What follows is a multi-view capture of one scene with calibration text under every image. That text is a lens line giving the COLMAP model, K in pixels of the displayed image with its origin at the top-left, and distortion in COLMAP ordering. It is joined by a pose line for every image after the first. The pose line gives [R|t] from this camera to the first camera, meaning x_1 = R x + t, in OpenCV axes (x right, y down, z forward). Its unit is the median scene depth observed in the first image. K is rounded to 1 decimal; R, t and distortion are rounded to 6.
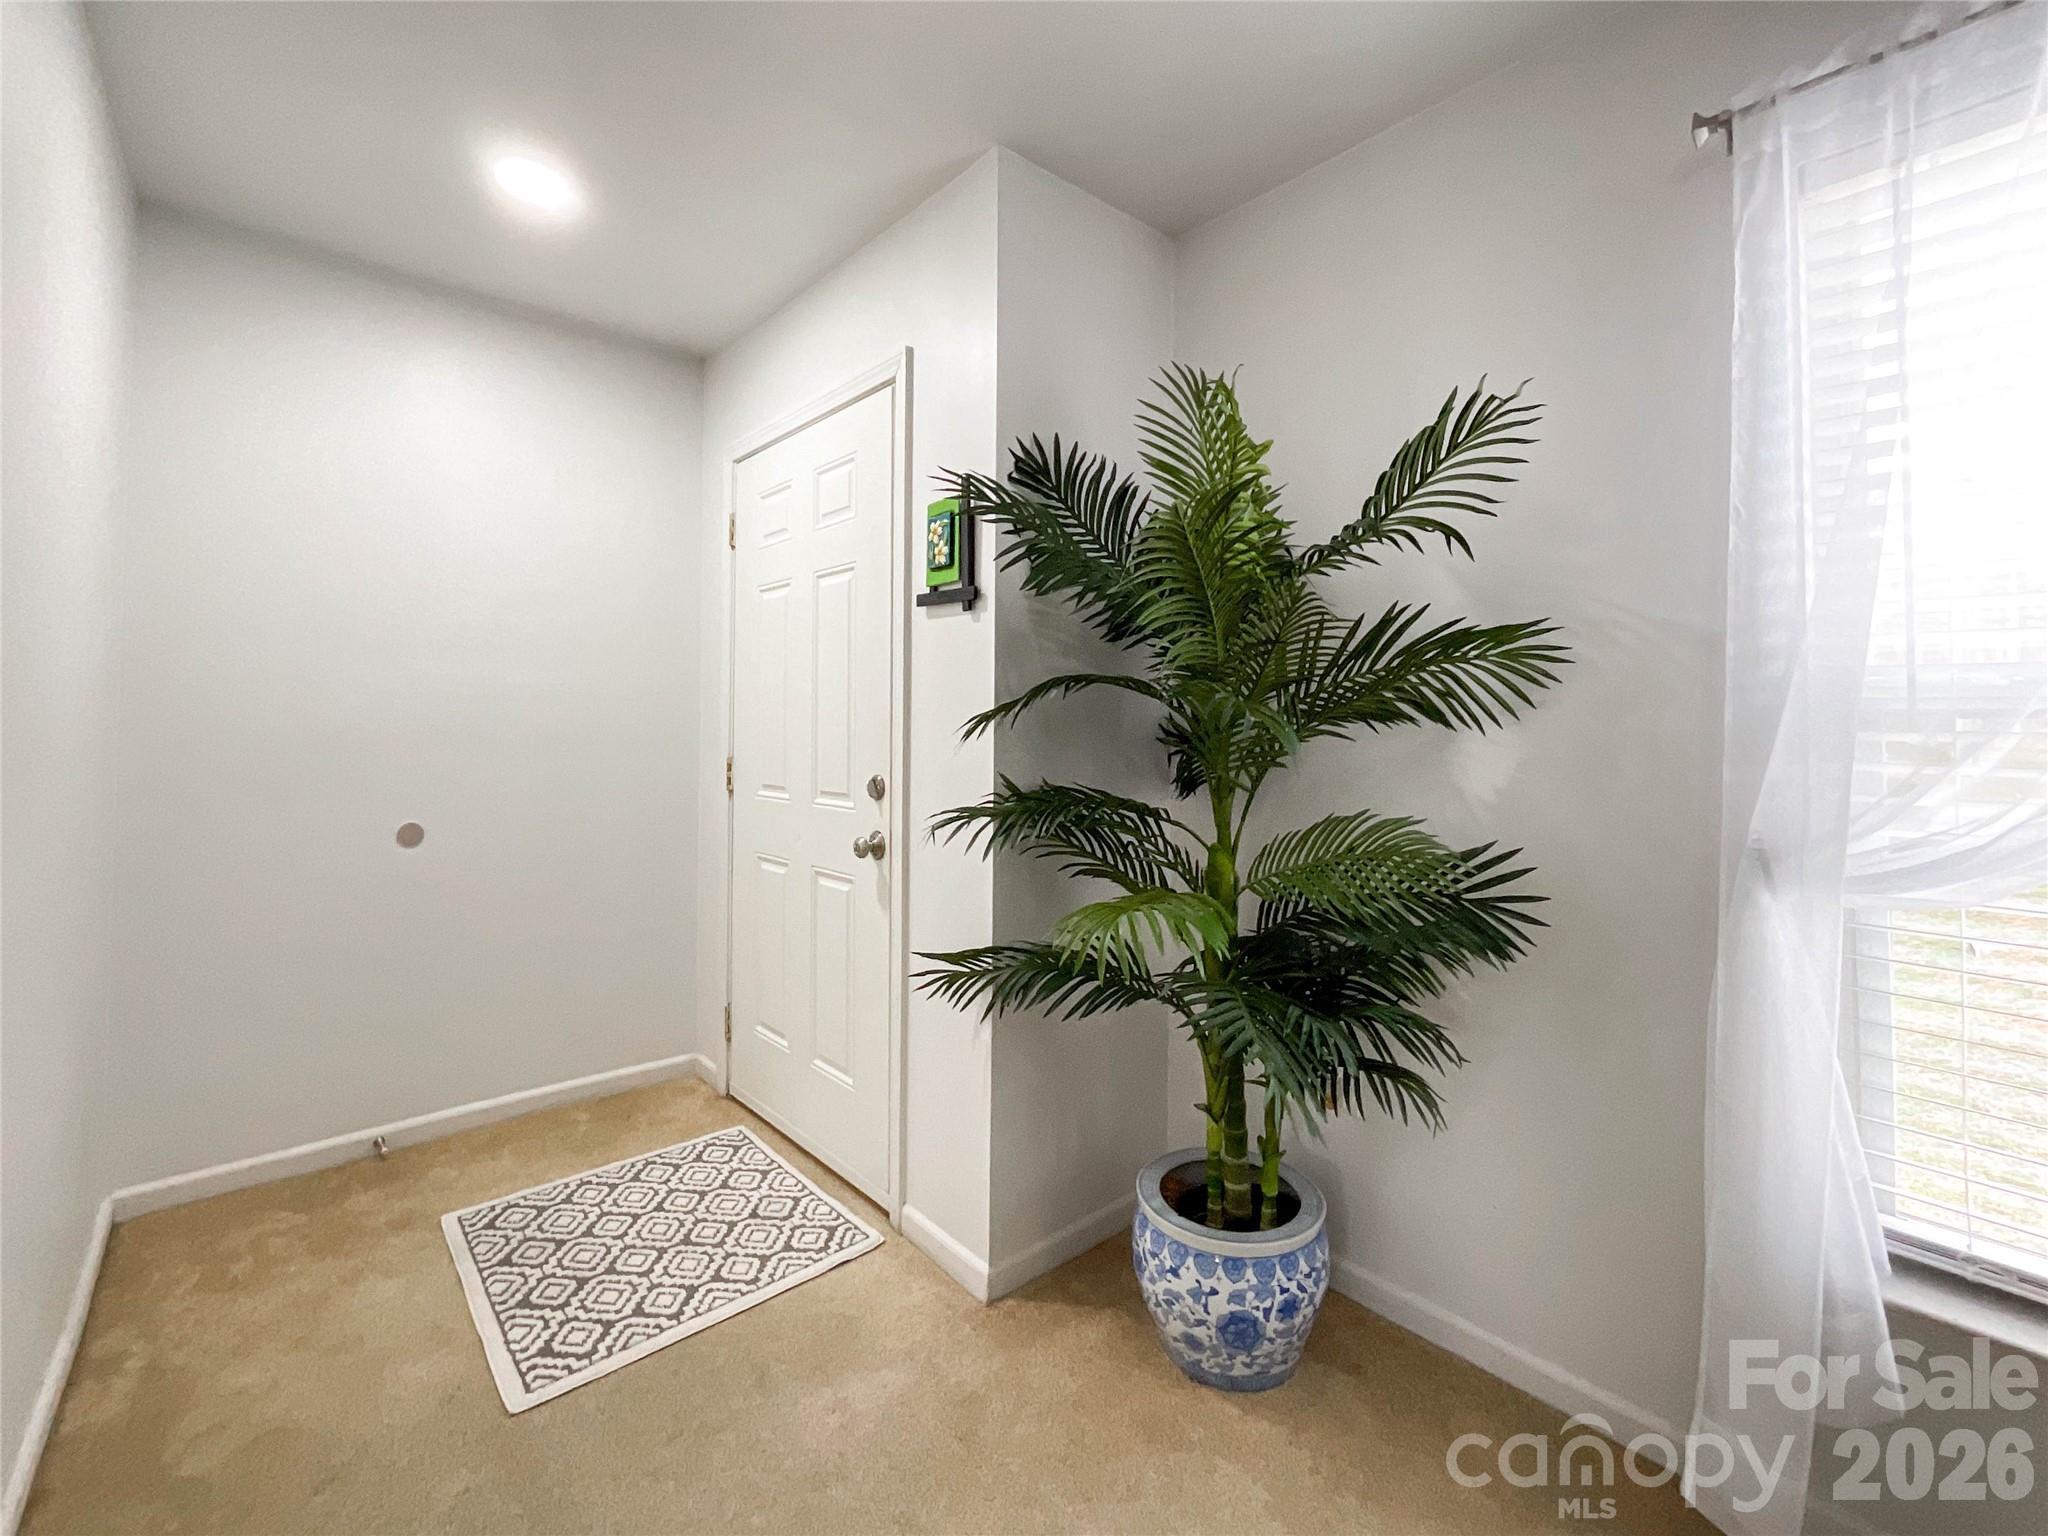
lens RADIAL K [[830.1, 0, 1035.2], [0, 830.1, 758.9], [0, 0, 1]] dist [0.001660, 0.000155]
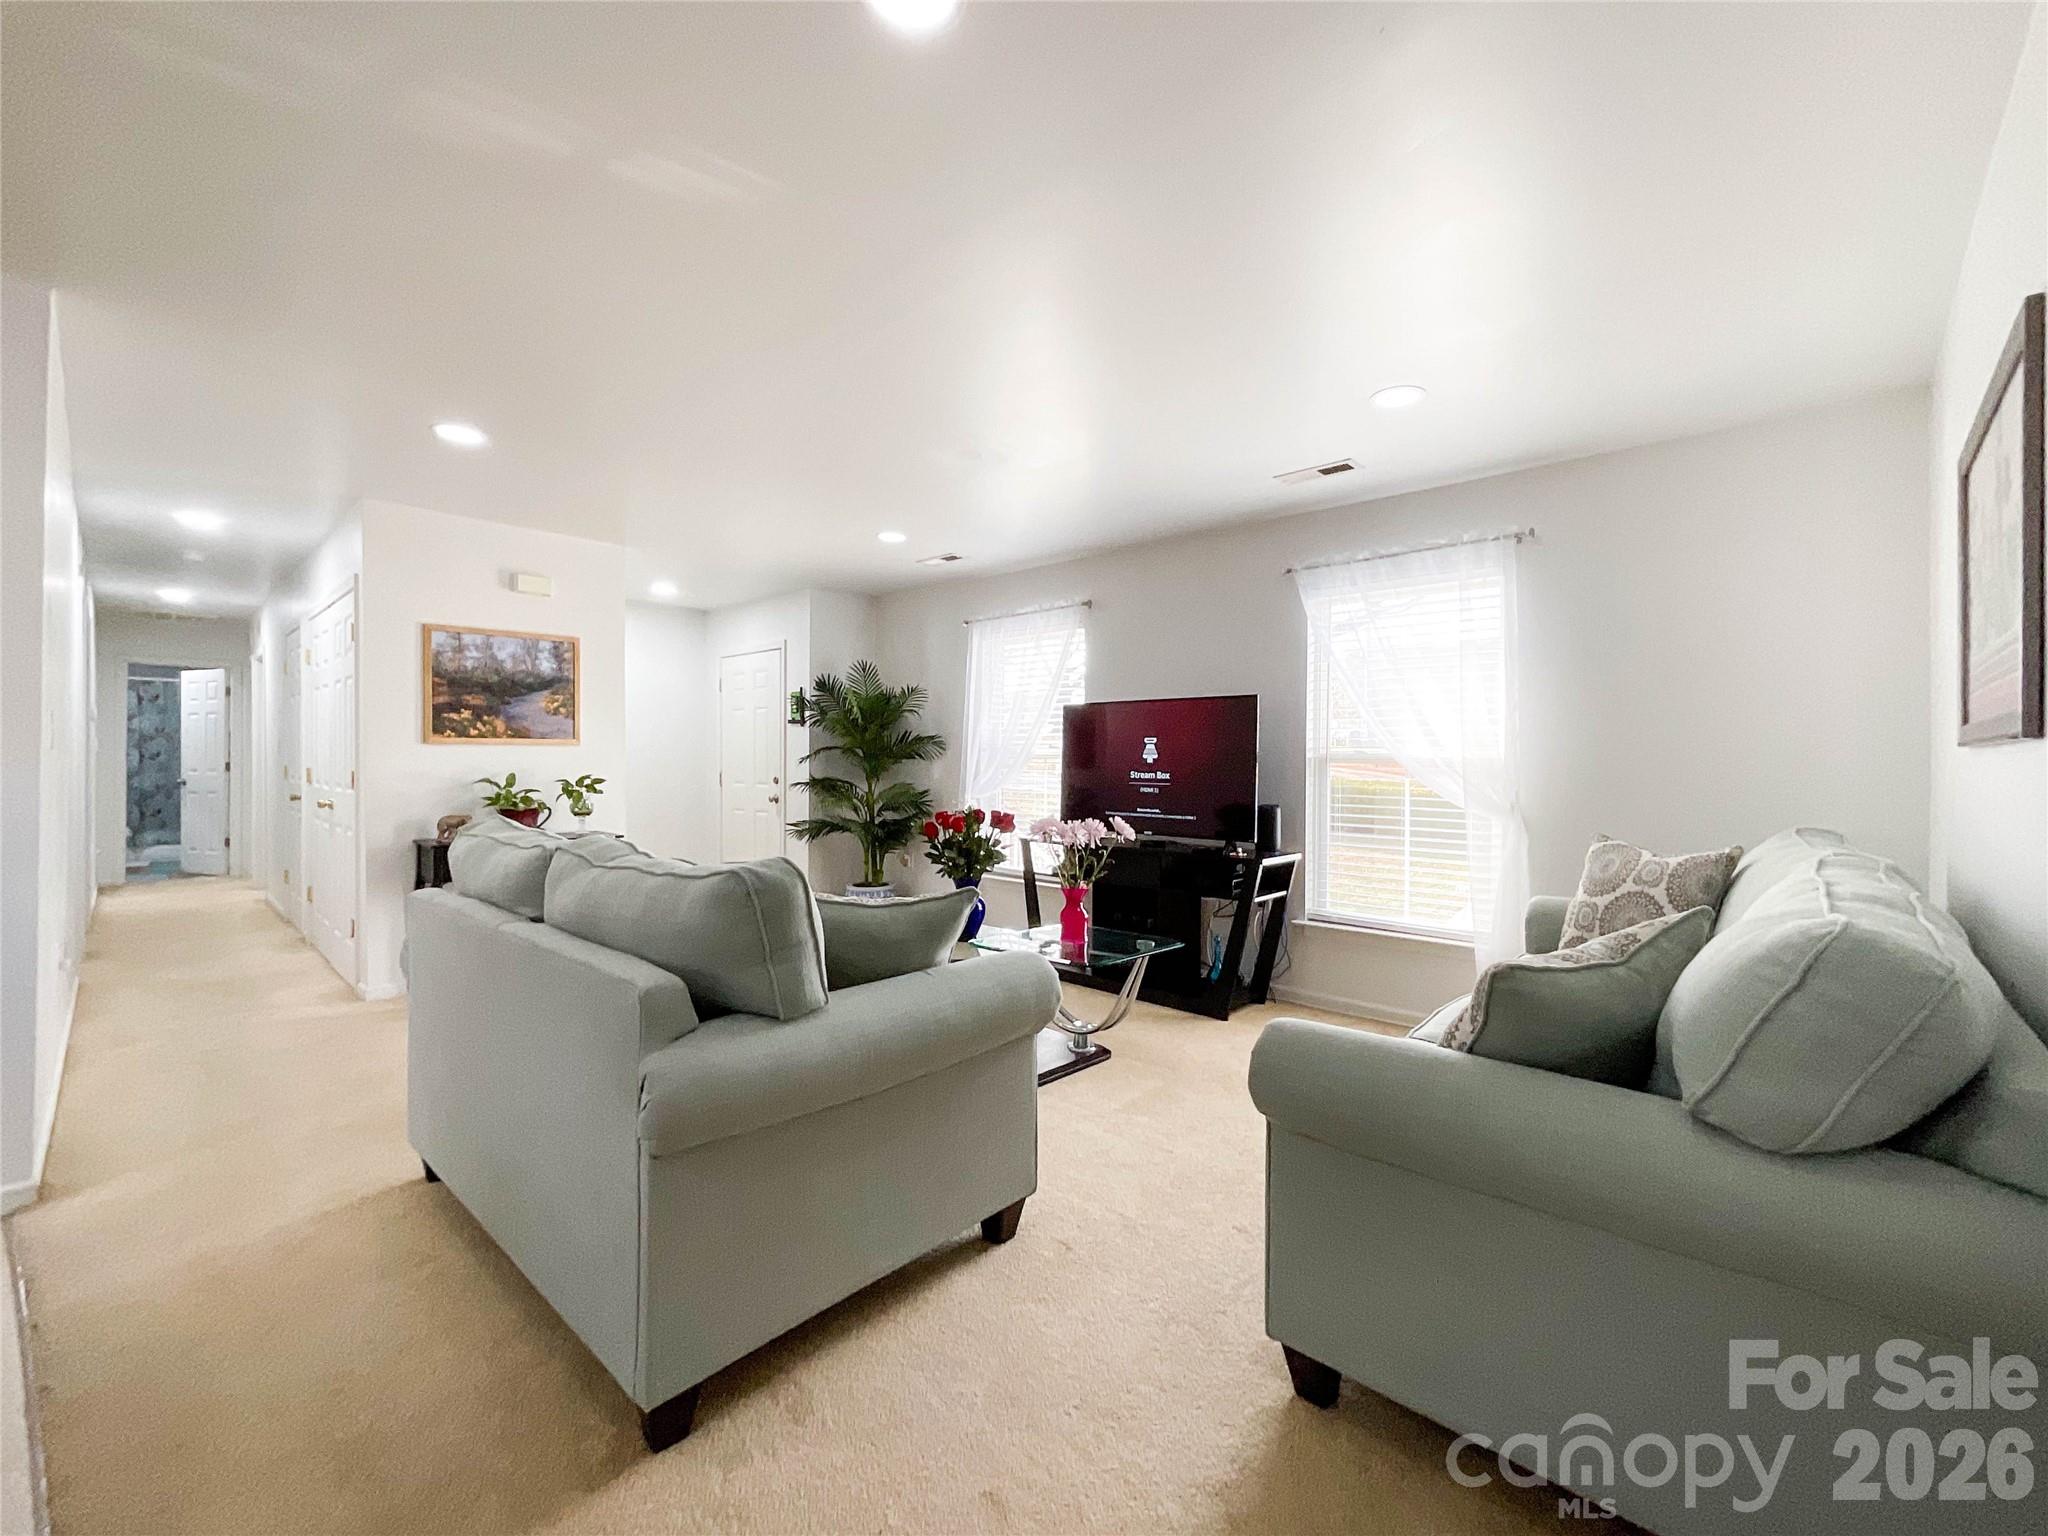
lens RADIAL K [[830.1, 0, 1012.0], [0, 830.1, 772.4], [0, 0, 1]] dist [0.001660, 0.000155]
pose [[0.996316, -0.007185, 0.085457, 0.513971], [0.006832, 0.999967, 0.004423, 0.002639], [-0.085486, -0.003823, 0.996332, -2.628067]]
